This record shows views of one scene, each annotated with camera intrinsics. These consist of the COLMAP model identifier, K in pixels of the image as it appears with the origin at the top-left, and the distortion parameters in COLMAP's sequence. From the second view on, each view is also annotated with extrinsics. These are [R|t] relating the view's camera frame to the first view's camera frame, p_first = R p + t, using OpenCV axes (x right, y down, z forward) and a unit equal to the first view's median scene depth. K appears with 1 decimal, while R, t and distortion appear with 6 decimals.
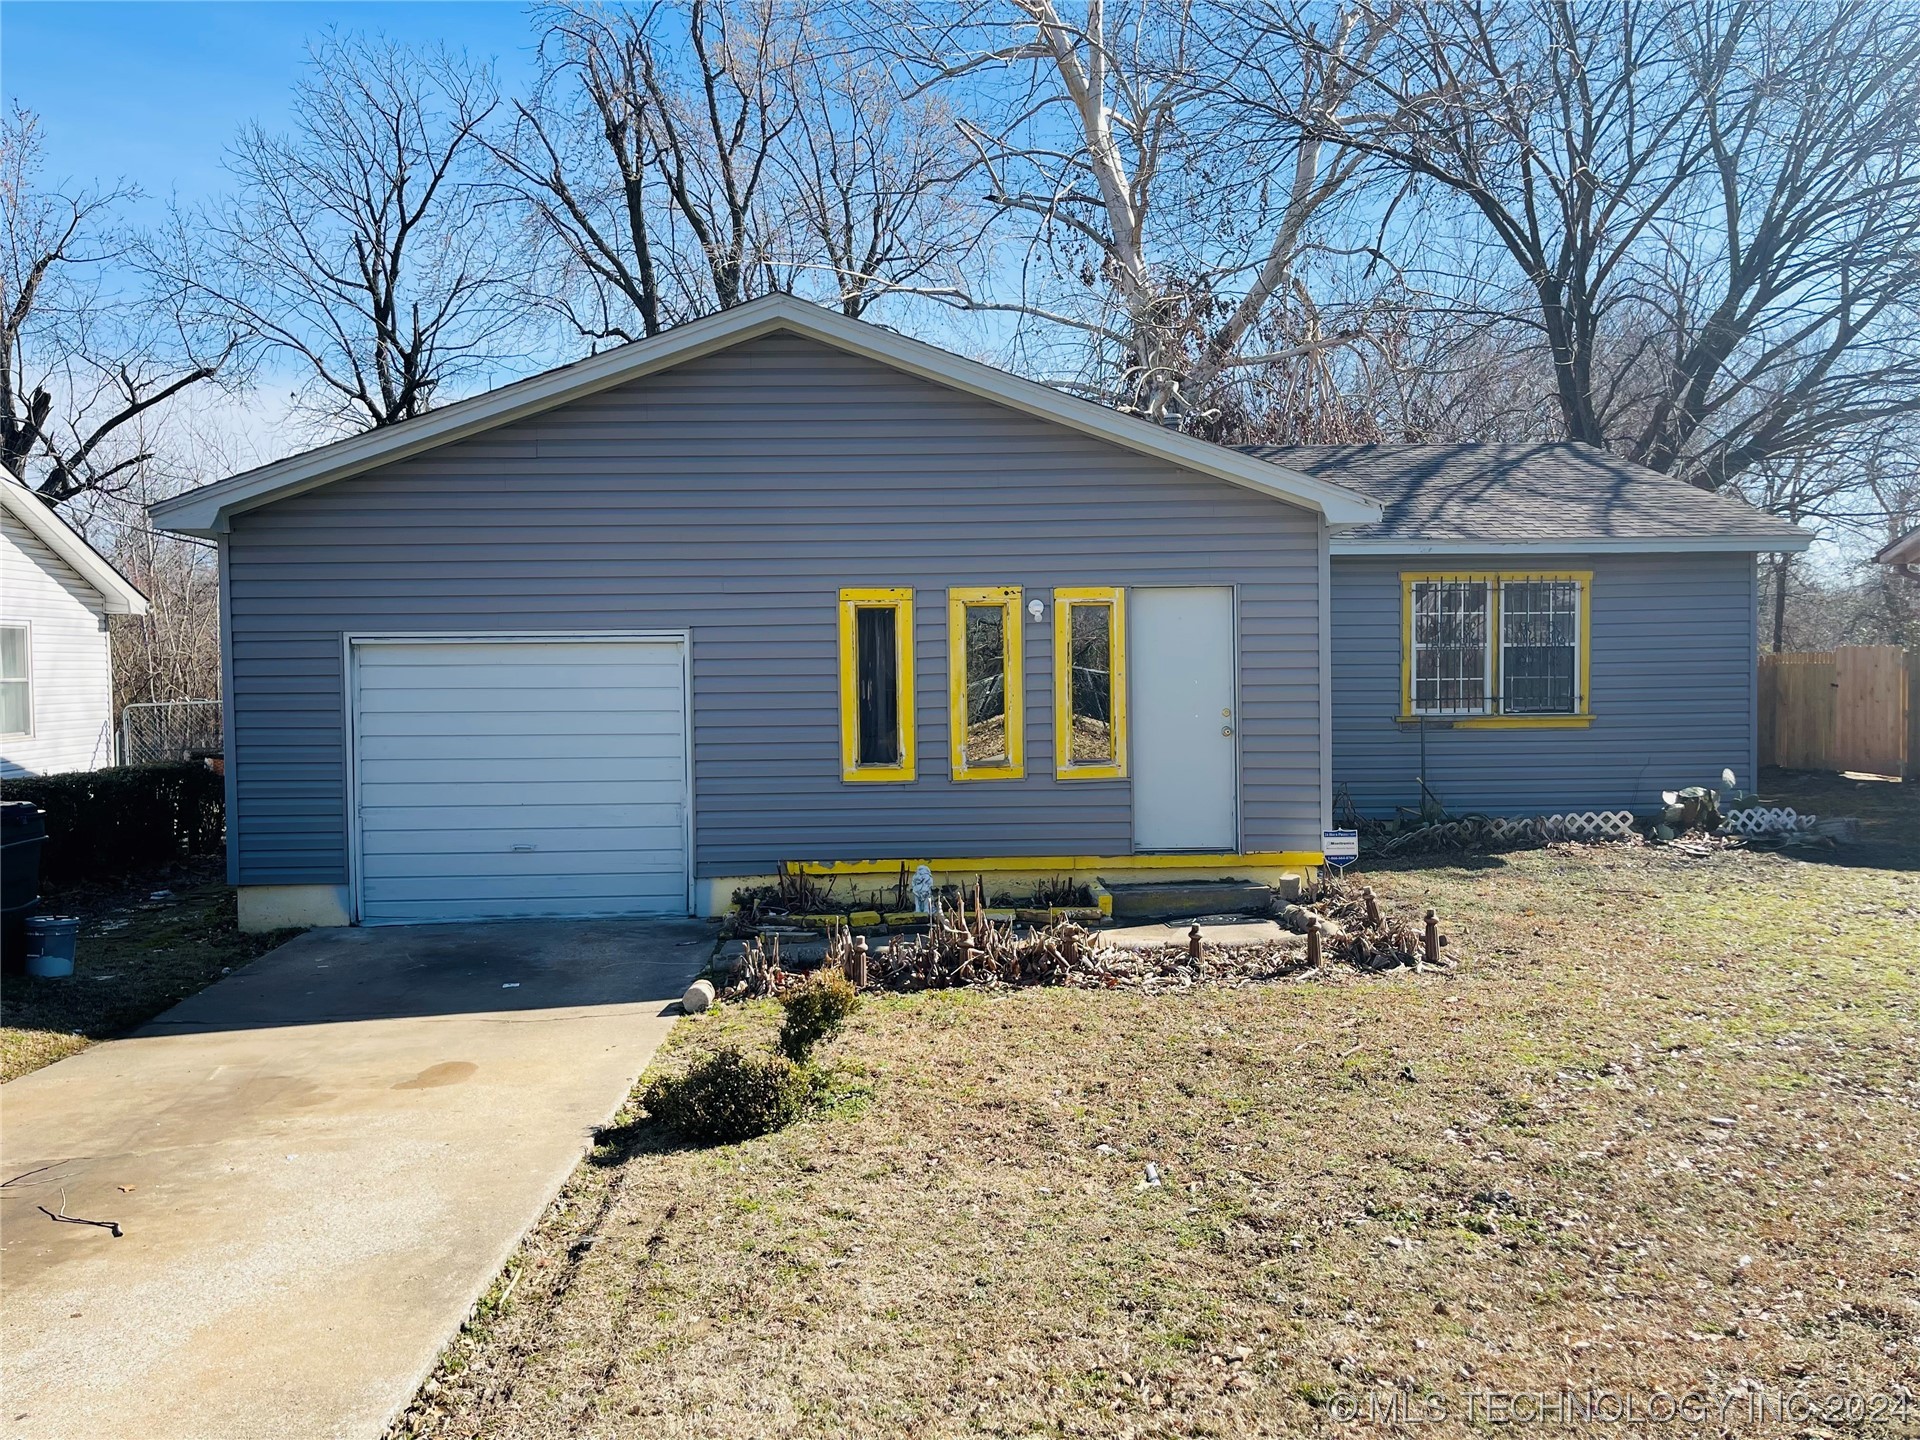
lens RADIAL K [[1453.0, 0, 964.1], [0, 1453.0, 719.7], [0, 0, 1]] dist [0.040176, -0.039078]
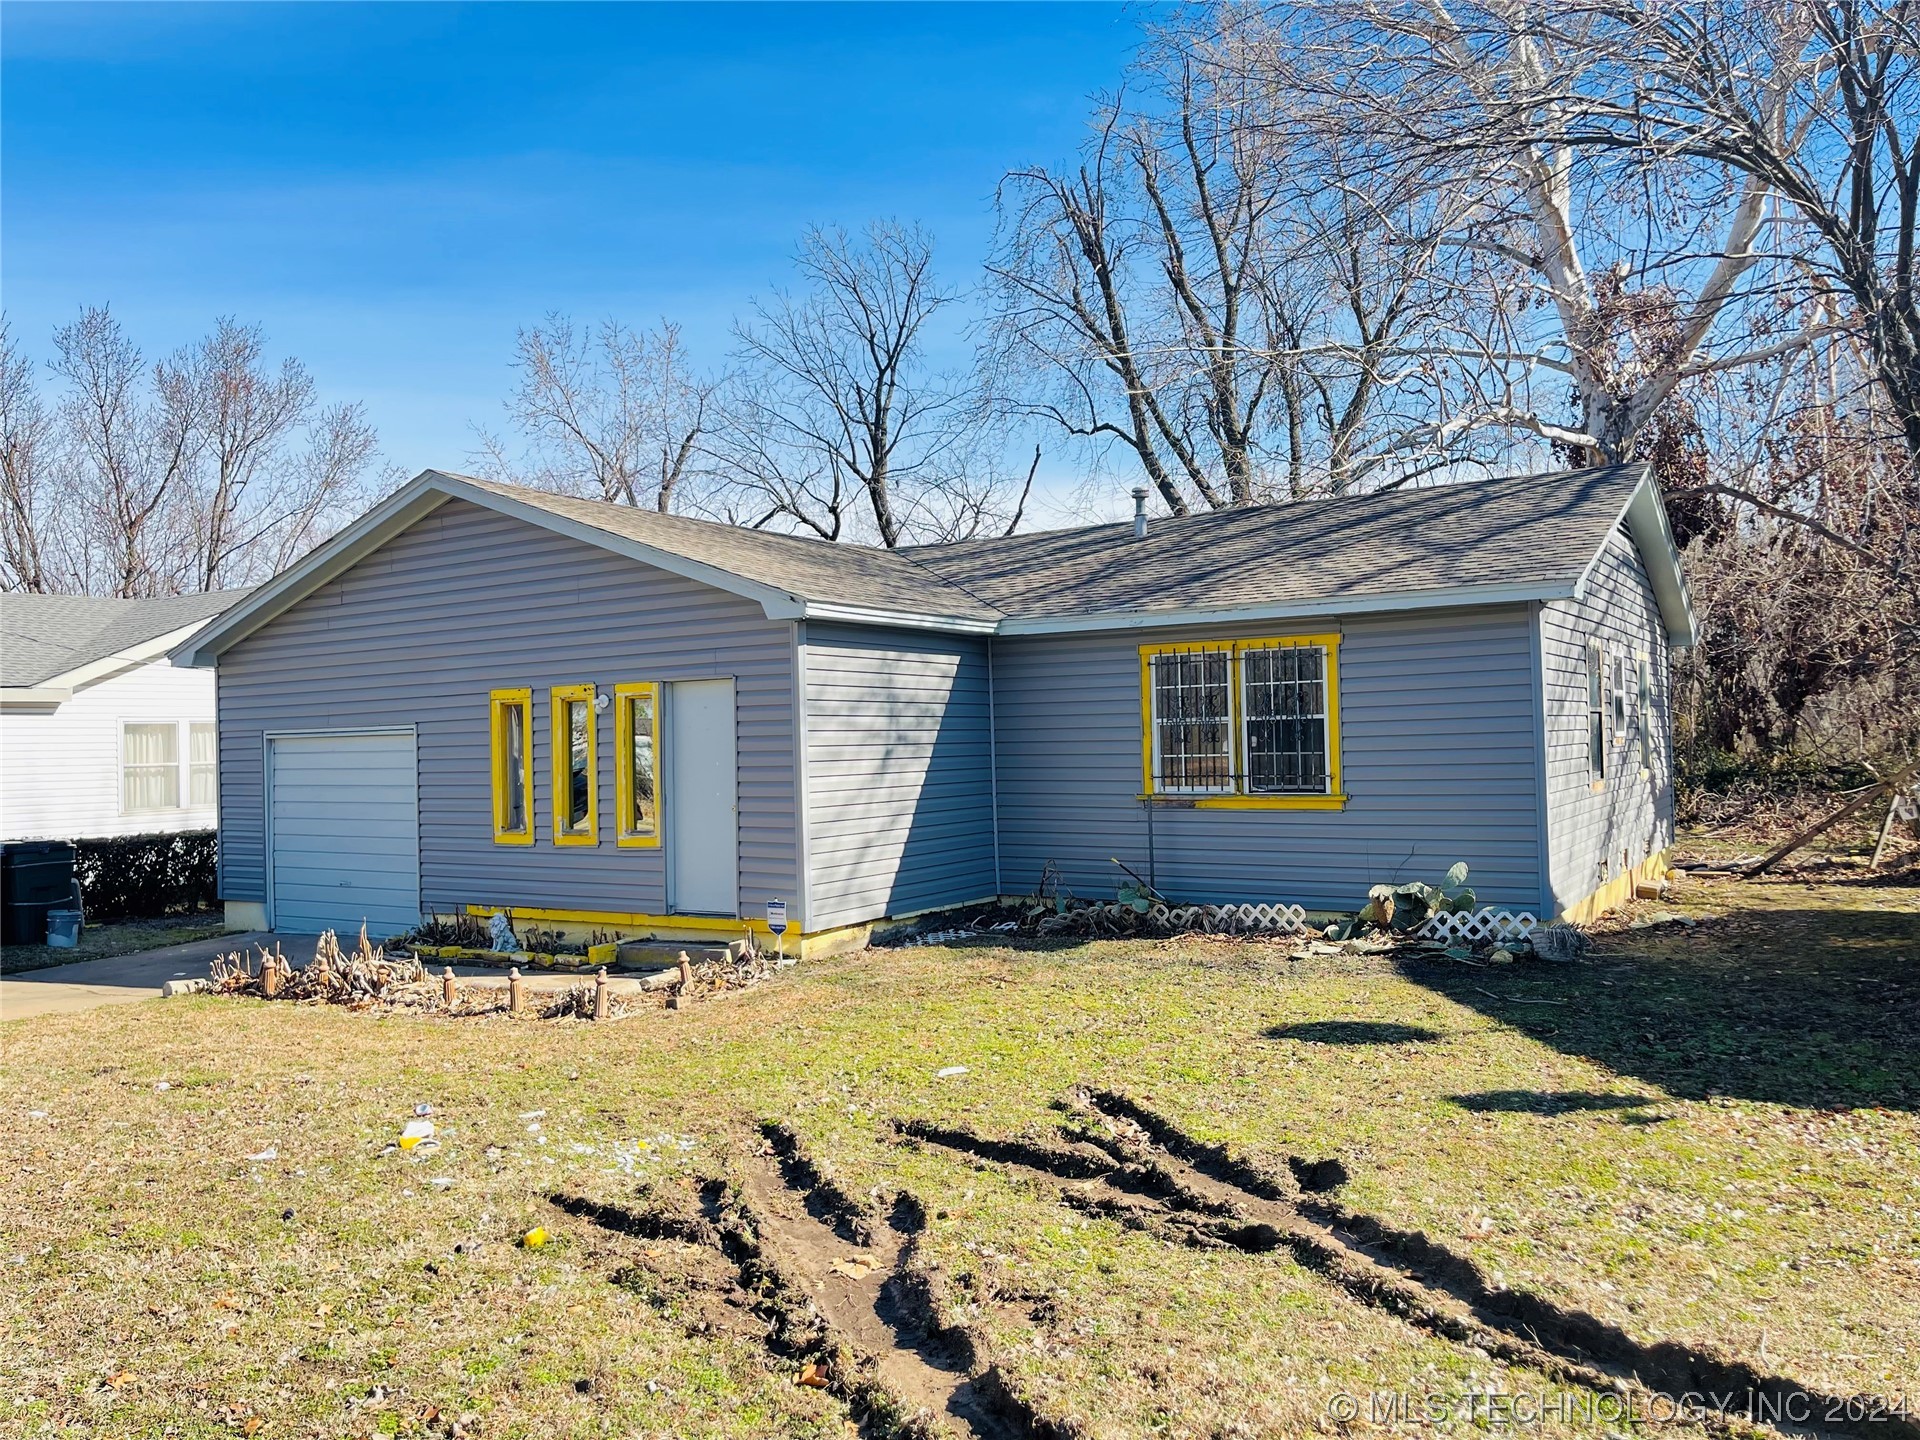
lens RADIAL K [[1453.0, 0, 958.9], [0, 1453.0, 725.1], [0, 0, 1]] dist [0.040176, -0.039078]
pose [[0.825609, -0.014911, -0.564045, 0.885930], [-0.005885, 0.999369, -0.035033, -0.016411], [0.564212, 0.032243, 0.825000, 0.165397]]
